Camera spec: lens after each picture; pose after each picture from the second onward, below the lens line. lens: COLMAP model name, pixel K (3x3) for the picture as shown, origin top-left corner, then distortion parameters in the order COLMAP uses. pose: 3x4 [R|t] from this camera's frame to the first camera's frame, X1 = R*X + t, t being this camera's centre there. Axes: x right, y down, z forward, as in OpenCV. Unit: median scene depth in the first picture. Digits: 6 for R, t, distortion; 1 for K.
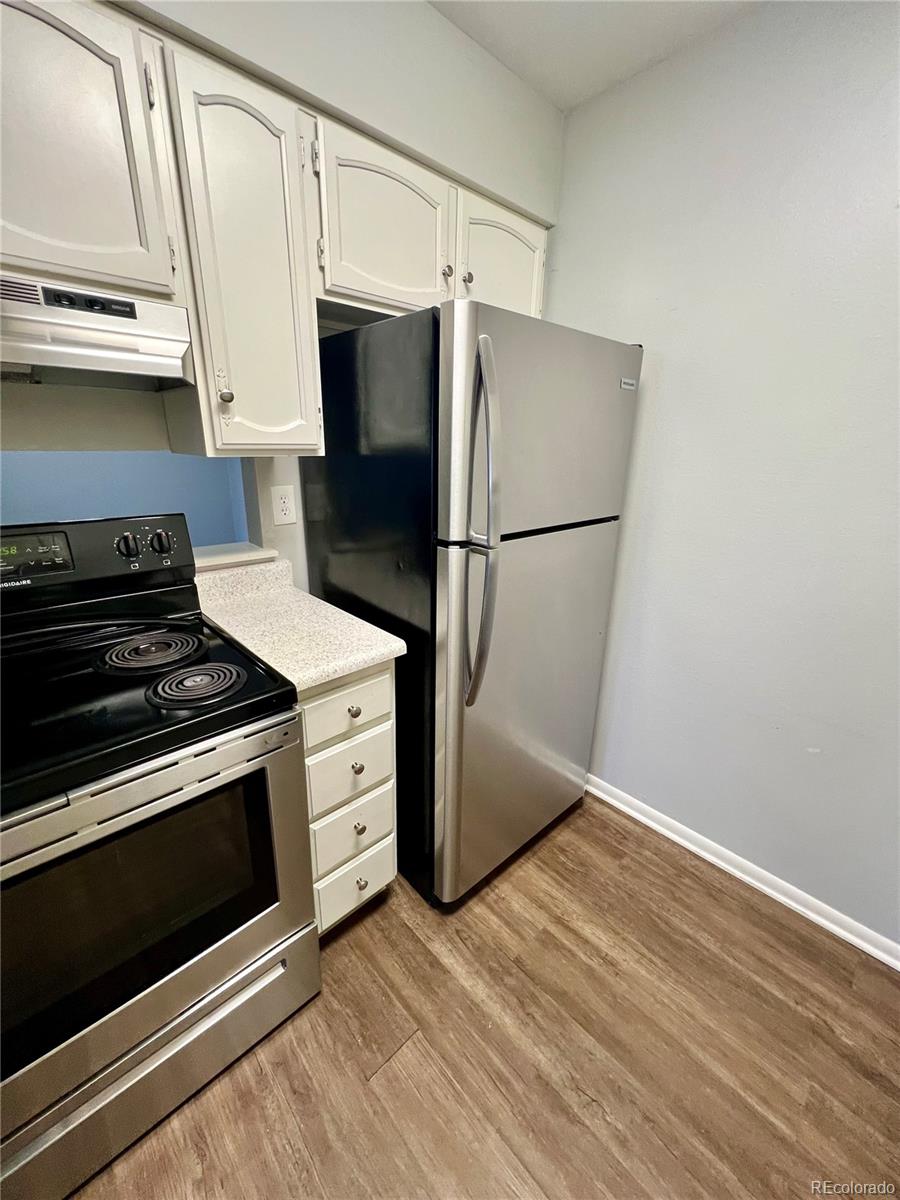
lens RADIAL K [[479.8, 0, 454.2], [0, 479.8, 598.1], [0, 0, 1]] dist [-0.001978, 0.000012]
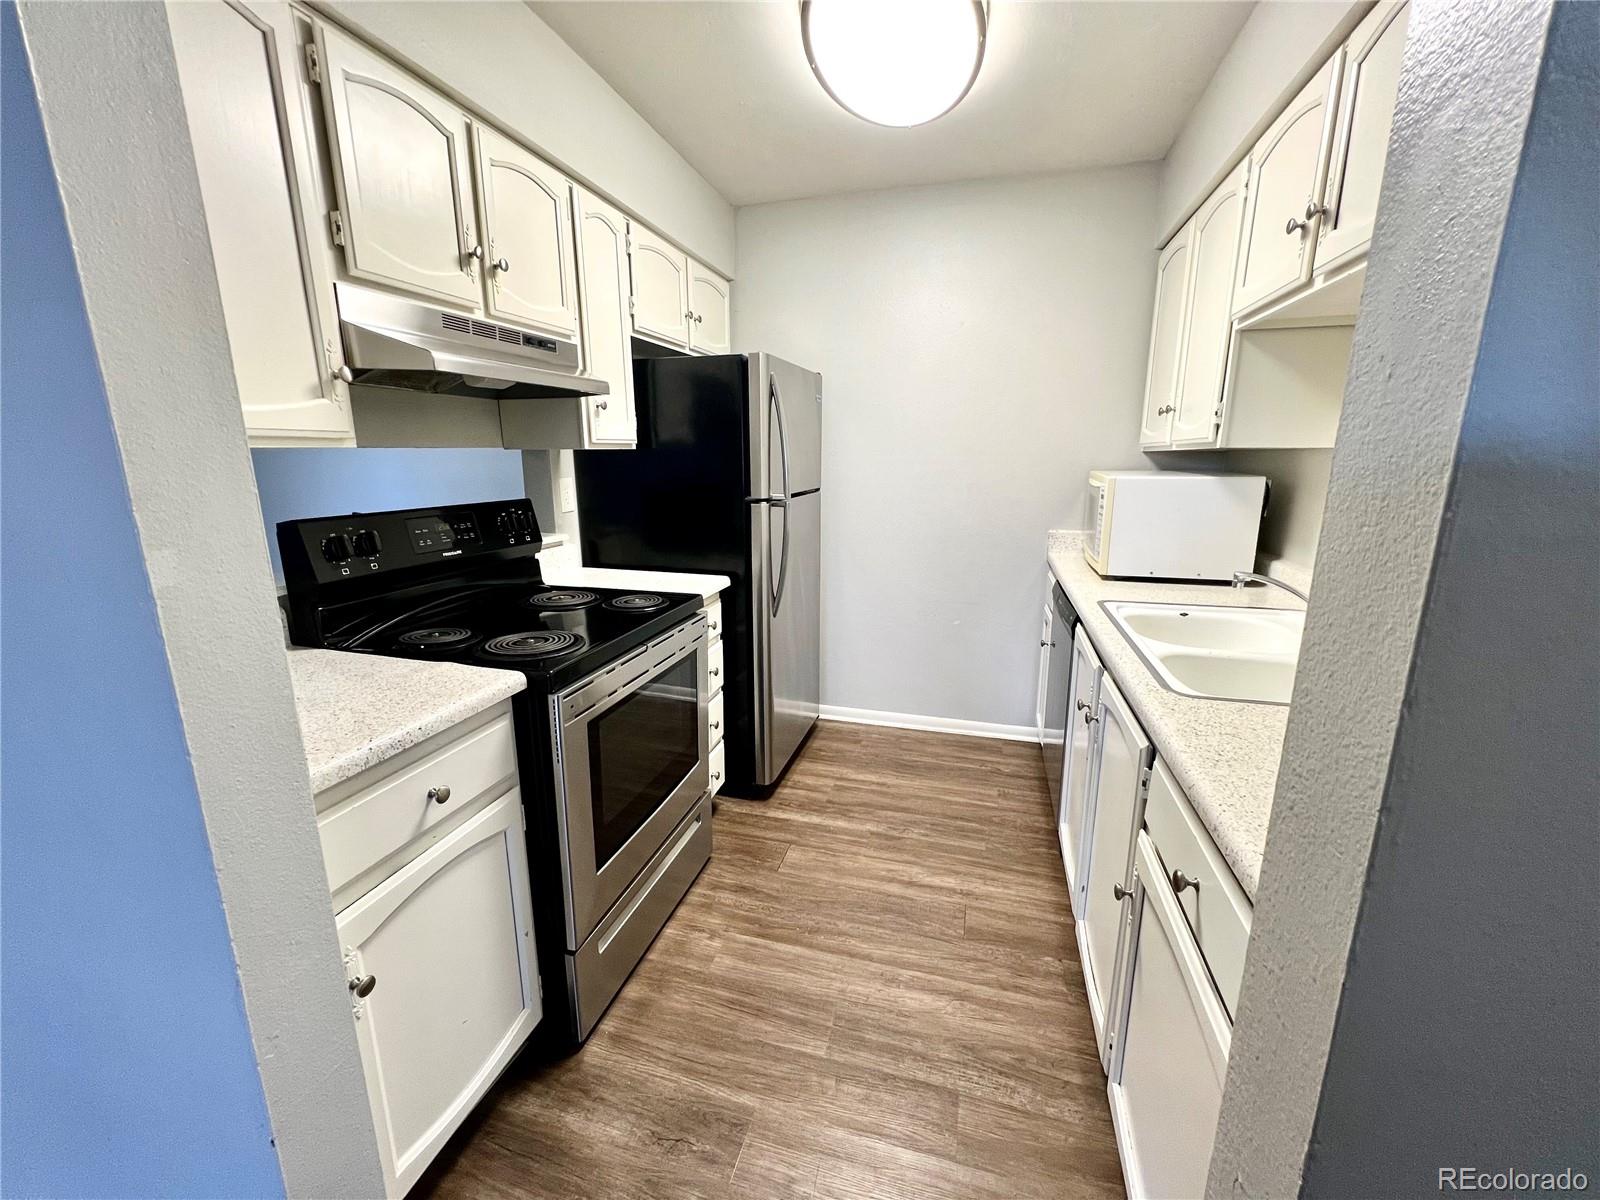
lens RADIAL K [[639.8, 0, 799.1], [0, 639.8, 596.6], [0, 0, 1]] dist [-0.001978, 0.000012]
pose [[0.860229, -0.135142, 0.491674, -0.841408], [0.178996, 0.982909, -0.043007, 0.262495], [-0.477459, 0.125004, 0.869717, -0.700243]]
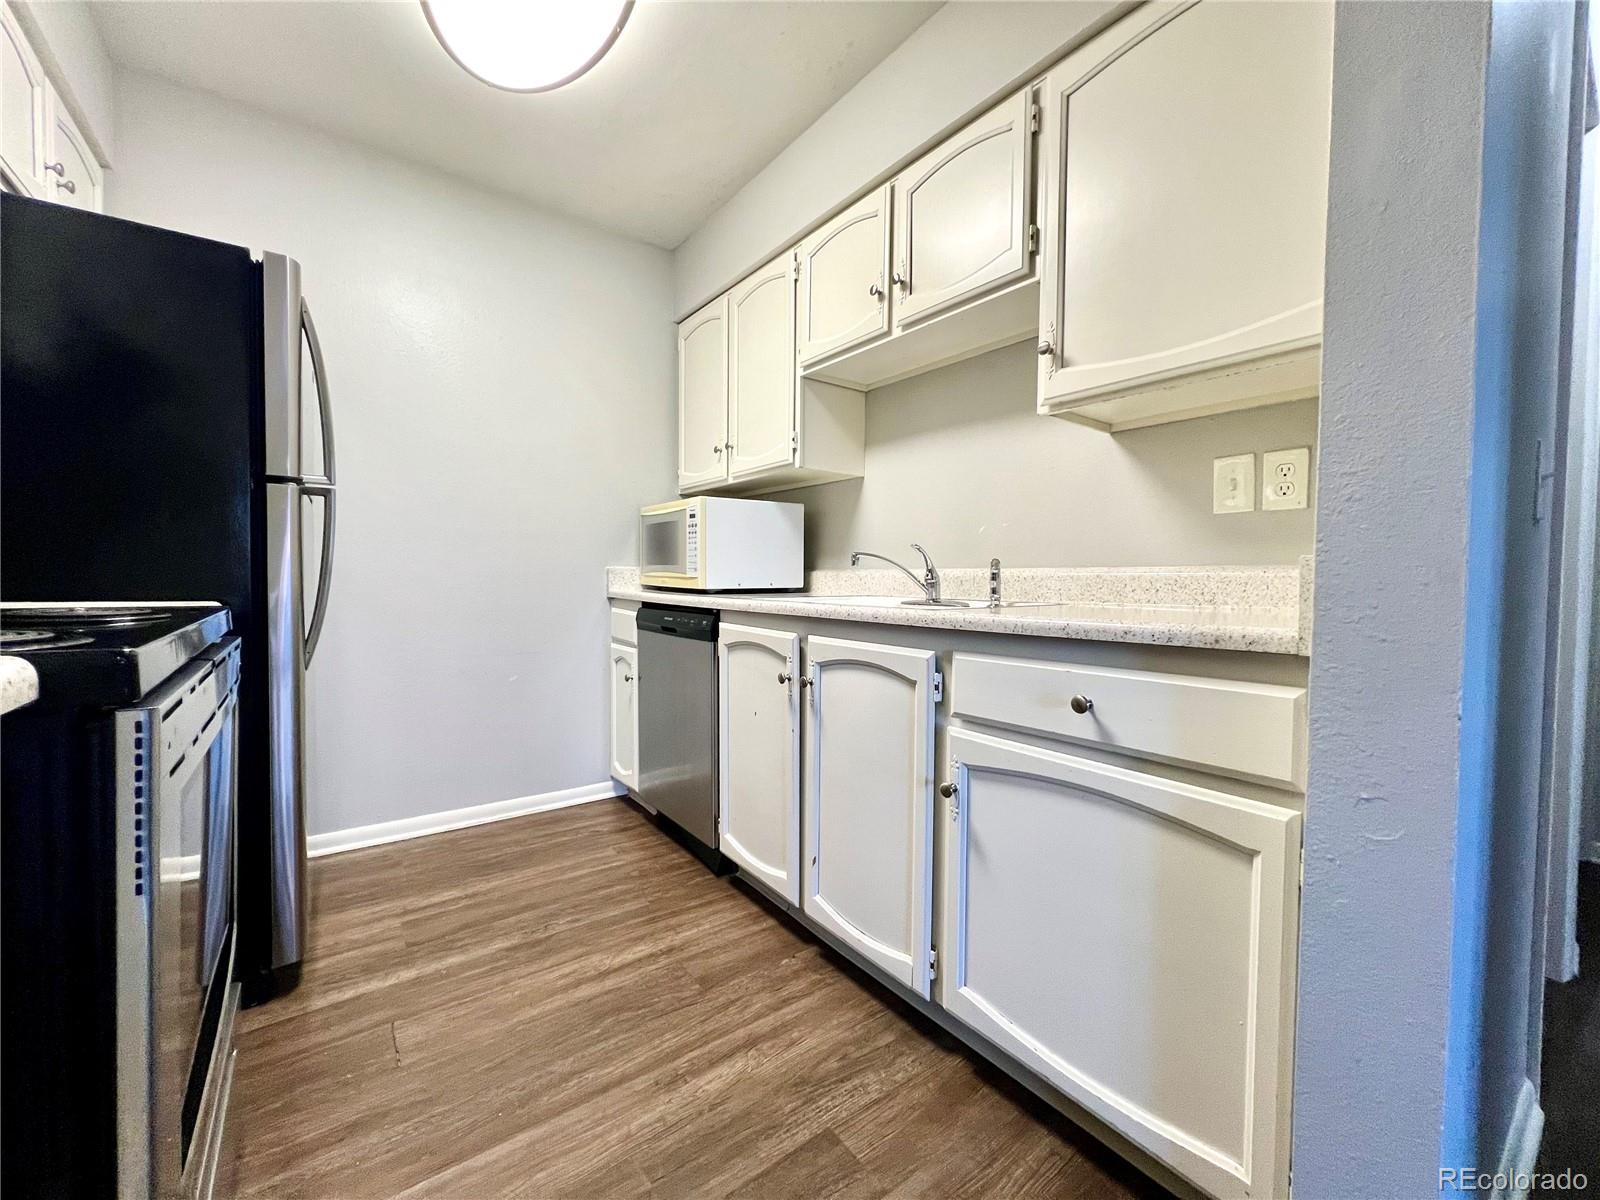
lens RADIAL K [[639.8, 0, 799.1], [0, 639.8, 596.6], [0, 0, 1]] dist [-0.001978, 0.000012]
pose [[0.119680, -0.053931, 0.991347, -1.044296], [0.298505, 0.954276, 0.015877, 0.354412], [-0.946875, 0.294021, 0.130307, -0.064998]]
